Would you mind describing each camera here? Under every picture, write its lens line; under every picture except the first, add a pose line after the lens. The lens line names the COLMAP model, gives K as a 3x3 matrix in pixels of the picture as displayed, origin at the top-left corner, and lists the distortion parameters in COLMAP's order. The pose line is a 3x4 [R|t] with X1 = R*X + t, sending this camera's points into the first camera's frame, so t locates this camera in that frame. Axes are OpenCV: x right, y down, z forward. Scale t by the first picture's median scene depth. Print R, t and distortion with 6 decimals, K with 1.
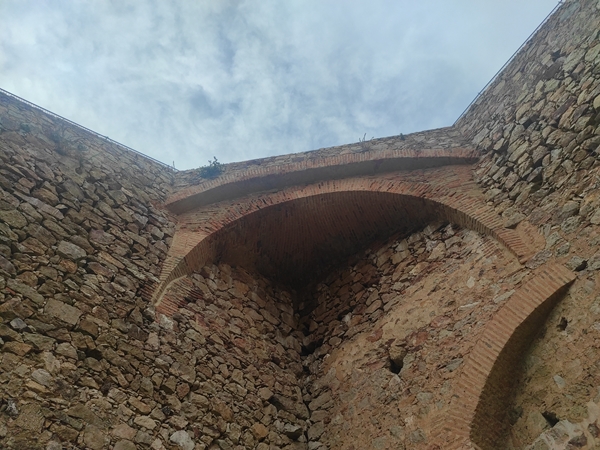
lens RADIAL K [[443.4, 0, 298.5], [0, 443.4, 226.7], [0, 0, 1]] dist [0.042509, -0.021895]
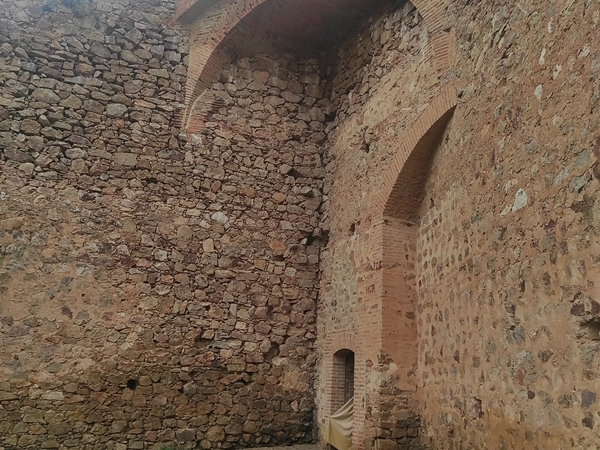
lens RADIAL K [[591.3, 0, 300.3], [0, 591.3, 223.7], [0, 0, 1]] dist [0.033590, 0.000000]
pose [[0.918342, -0.021226, -0.395219, 0.691275], [0.275377, 0.751500, 0.599512, -0.577170], [0.284282, -0.659391, 0.695979, -0.353162]]
